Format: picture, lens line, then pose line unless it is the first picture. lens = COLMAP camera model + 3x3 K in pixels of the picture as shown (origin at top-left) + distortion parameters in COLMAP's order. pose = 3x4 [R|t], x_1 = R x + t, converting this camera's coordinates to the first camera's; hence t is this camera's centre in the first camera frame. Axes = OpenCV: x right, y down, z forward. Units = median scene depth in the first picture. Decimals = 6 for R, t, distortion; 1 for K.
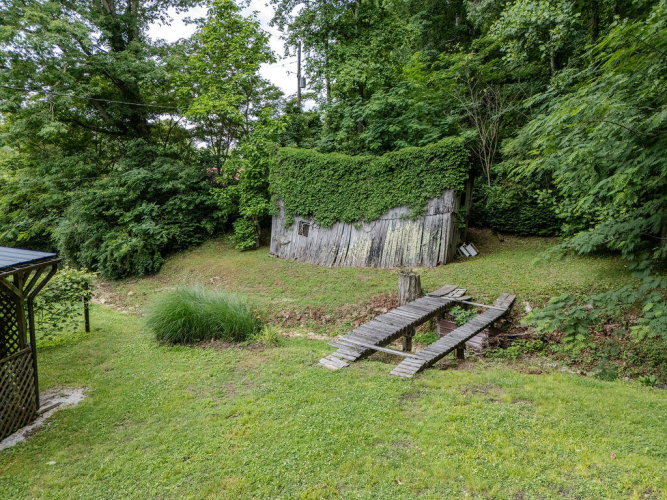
lens RADIAL K [[494.1, 0, 334.8], [0, 494.1, 250.7], [0, 0, 1]] dist [0.059224, -0.044805]
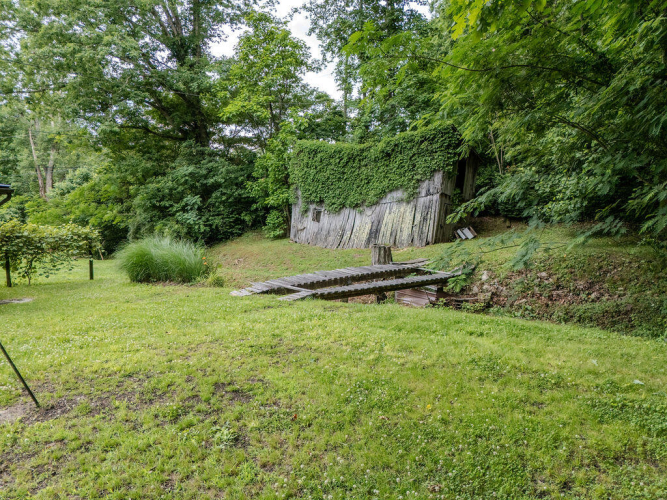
lens RADIAL K [[494.1, 0, 333.0], [0, 494.1, 248.3], [0, 0, 1]] dist [0.059224, -0.044805]
pose [[0.978289, 0.019204, -0.206353, 0.192977], [-0.028883, 0.998614, -0.043998, 0.073116], [0.205222, 0.049003, 0.977488, -0.034282]]
